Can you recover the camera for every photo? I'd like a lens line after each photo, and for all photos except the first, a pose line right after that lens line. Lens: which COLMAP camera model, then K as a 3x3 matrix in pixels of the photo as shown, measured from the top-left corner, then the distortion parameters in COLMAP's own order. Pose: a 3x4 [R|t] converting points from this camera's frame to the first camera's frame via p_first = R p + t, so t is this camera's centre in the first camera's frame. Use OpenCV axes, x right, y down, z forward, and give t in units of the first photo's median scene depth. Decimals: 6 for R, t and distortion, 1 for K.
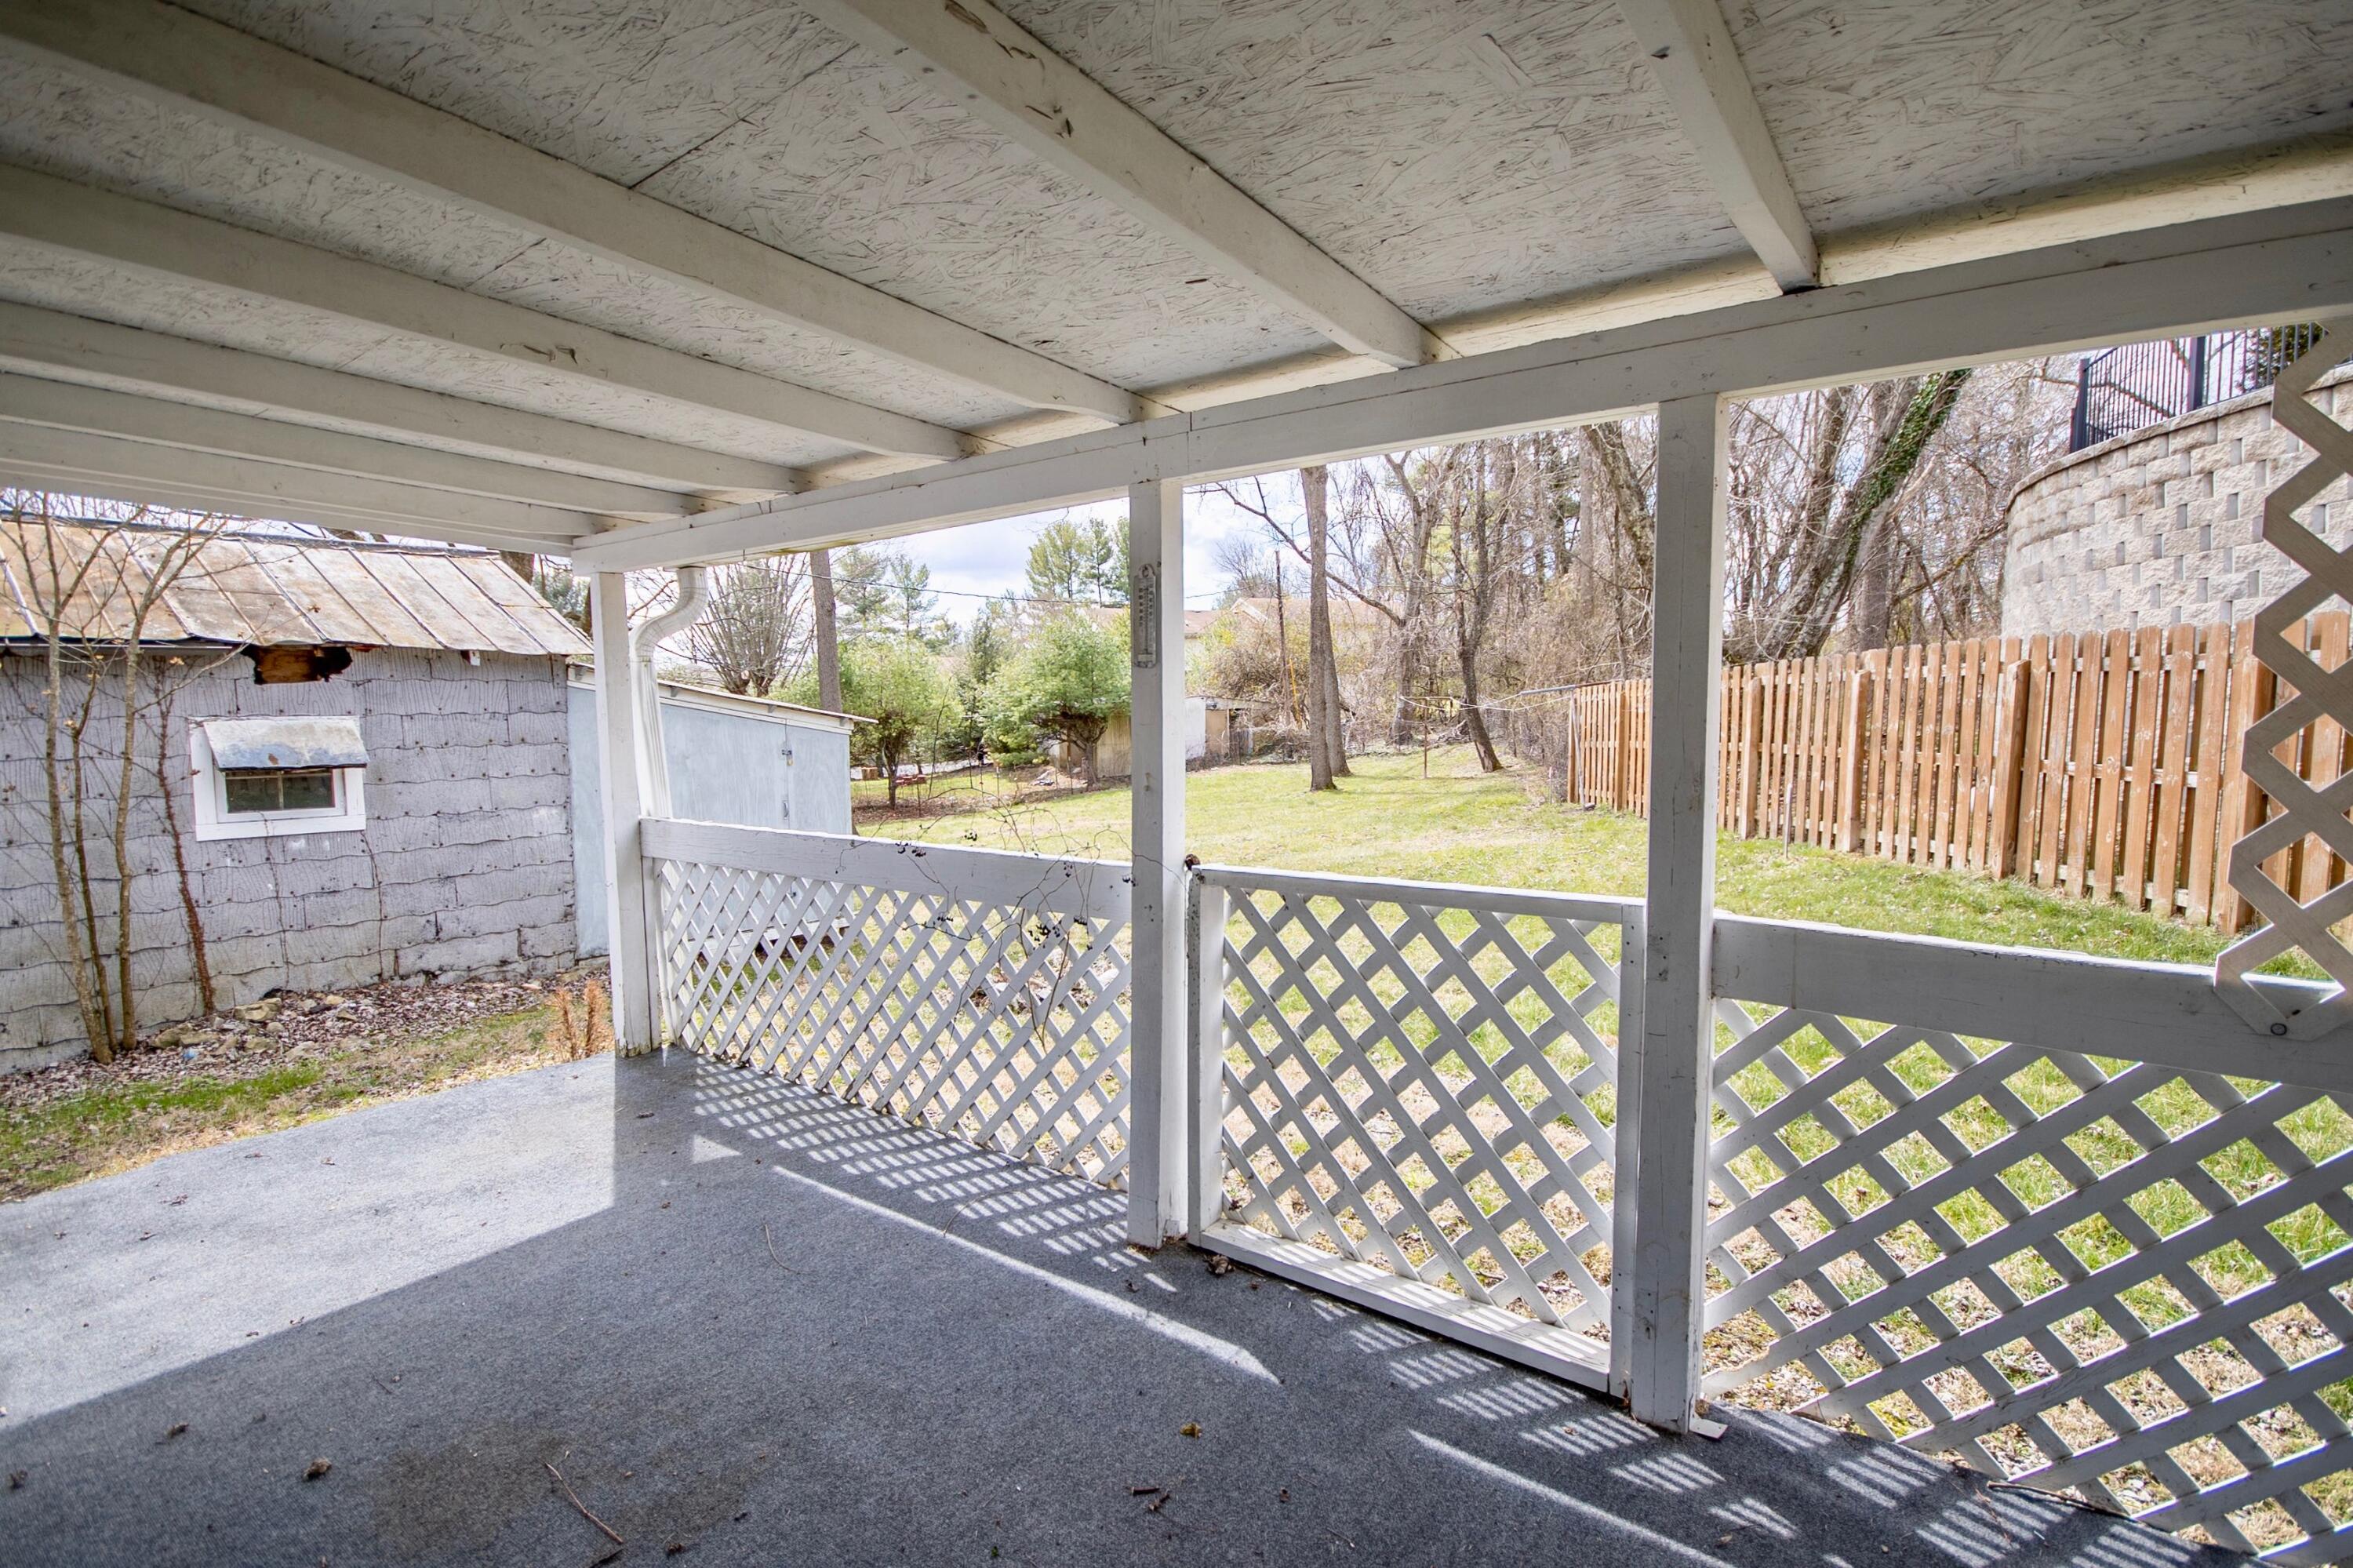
lens RADIAL K [[1091.0, 0, 1180.9], [0, 1091.0, 807.2], [0, 0, 1]] dist [0.004447, -0.011613]
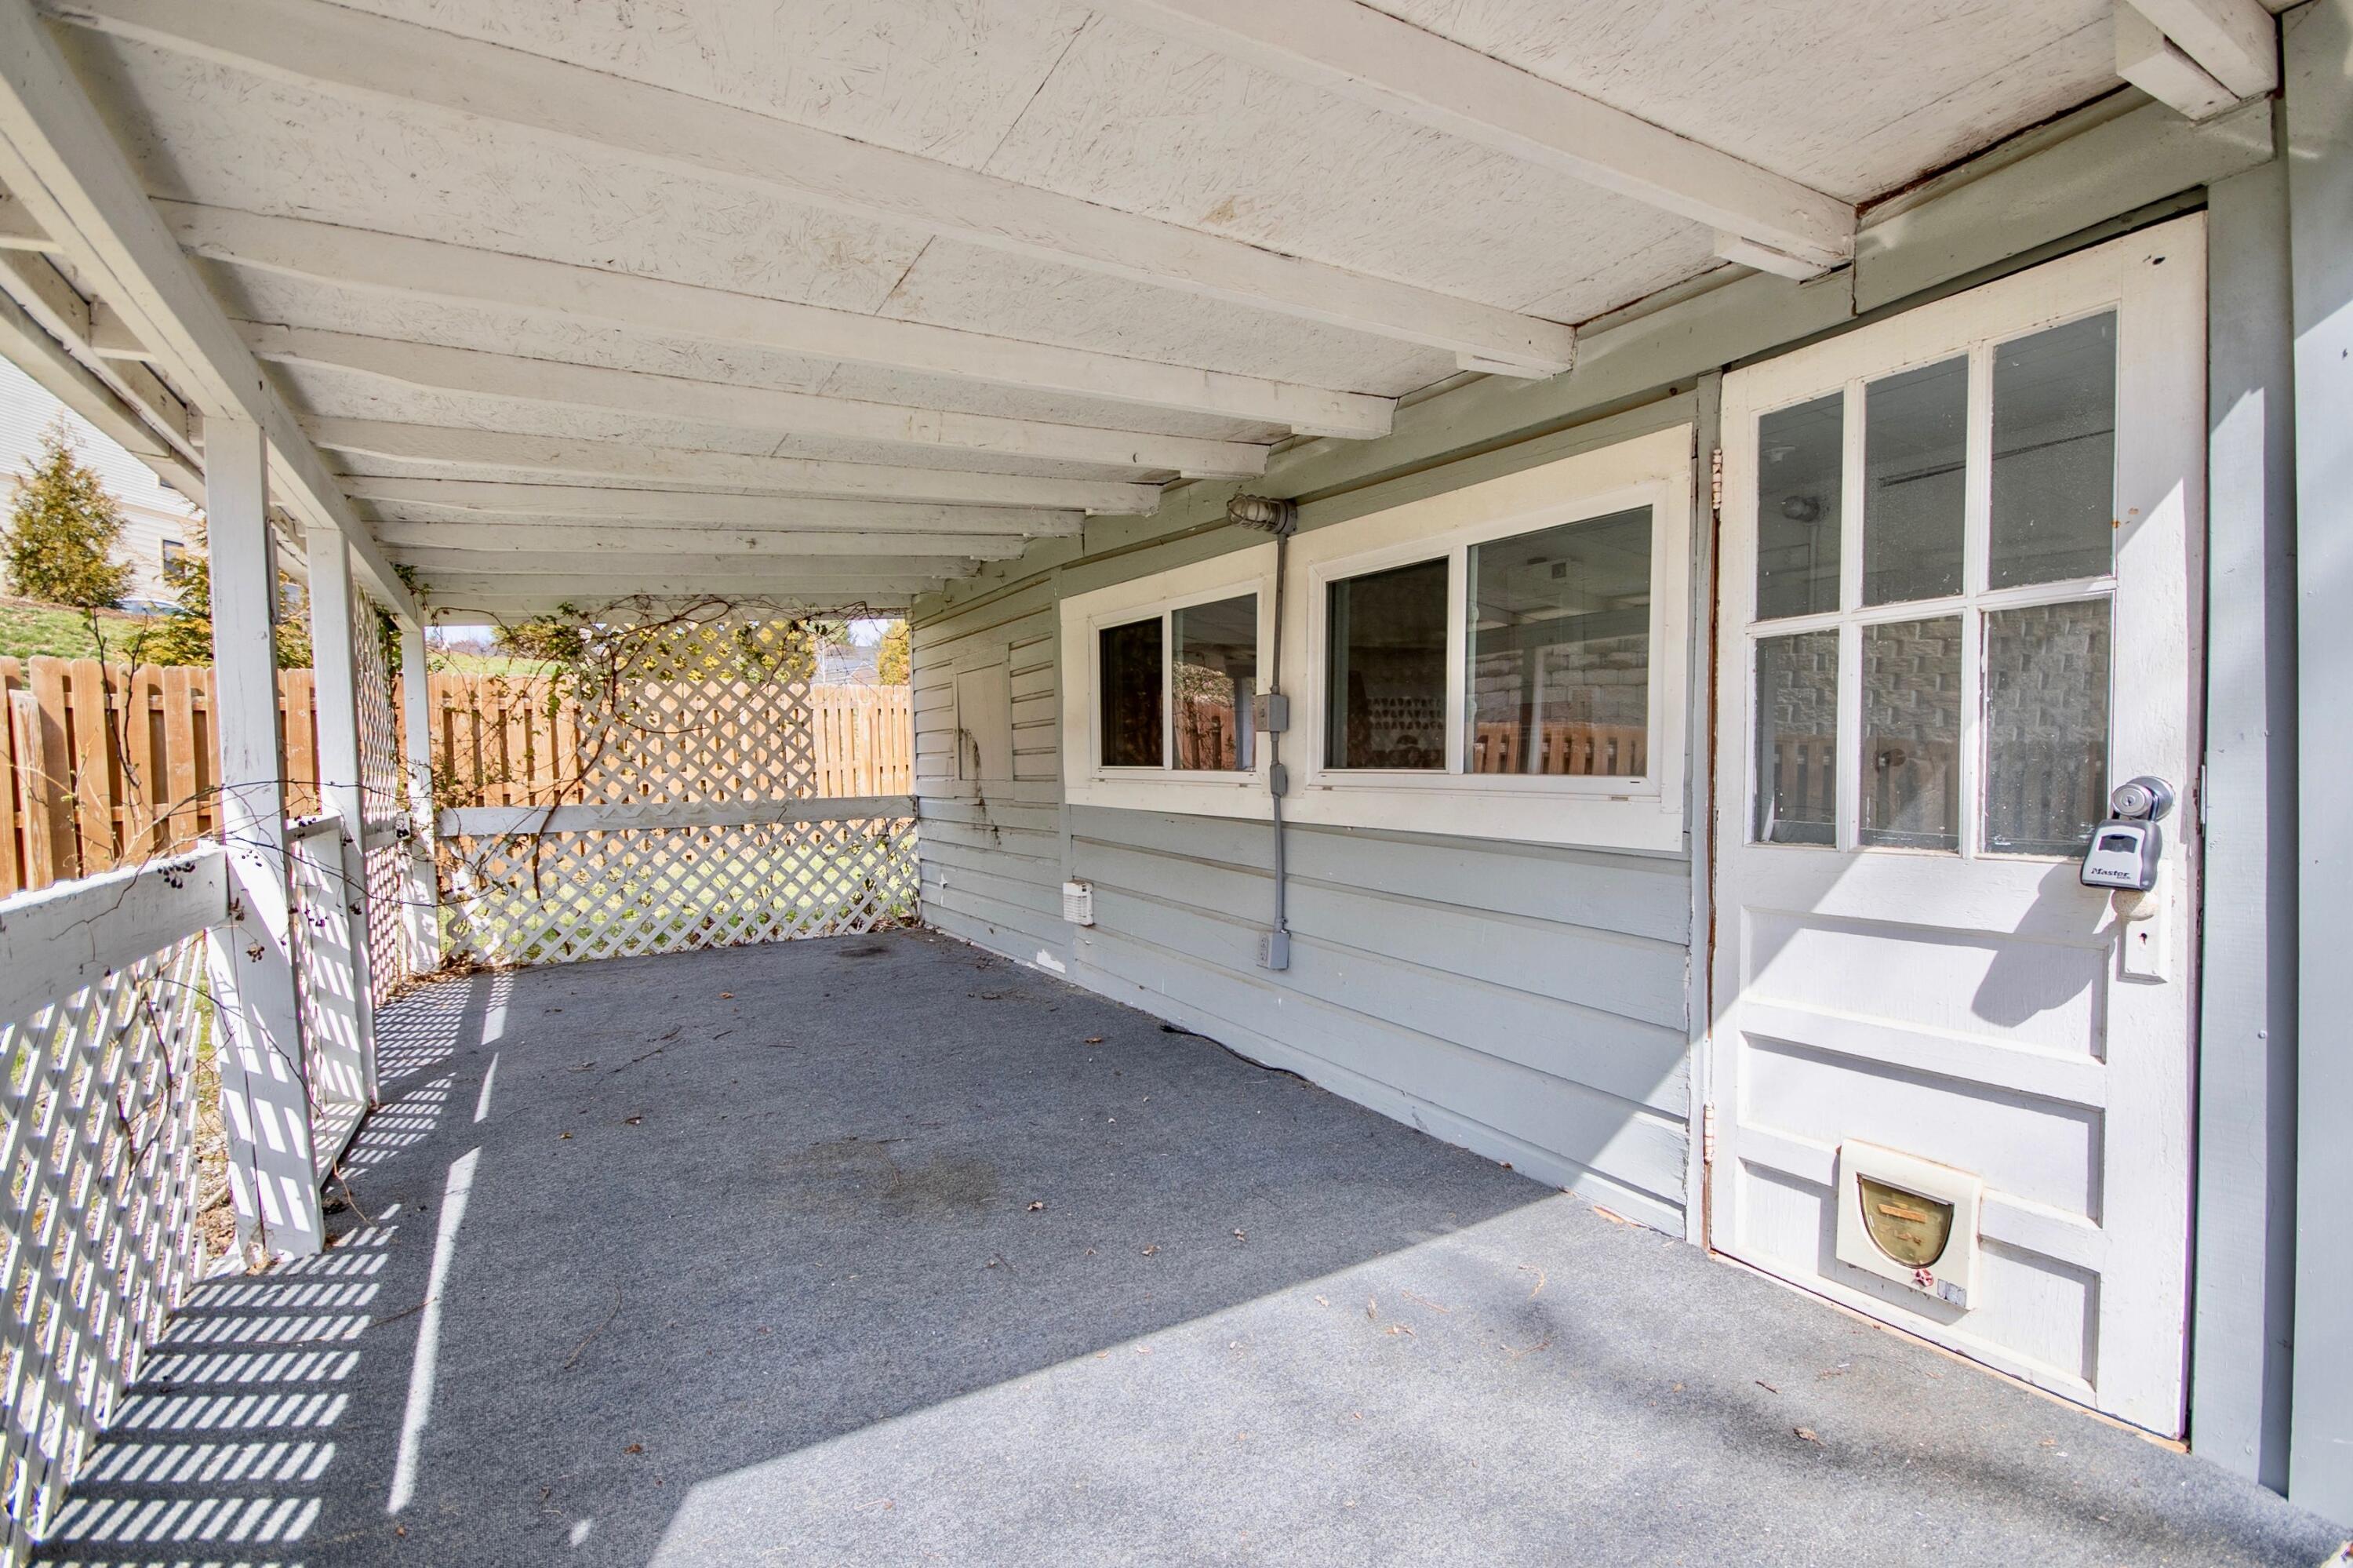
lens RADIAL K [[1091.0, 0, 1180.9], [0, 1091.0, 807.2], [0, 0, 1]] dist [0.004447, -0.011613]
pose [[-0.920701, -0.005134, 0.390234, -1.168995], [0.042625, 0.992609, 0.113624, -0.048749], [-0.387933, 0.121248, -0.913678, 1.656061]]
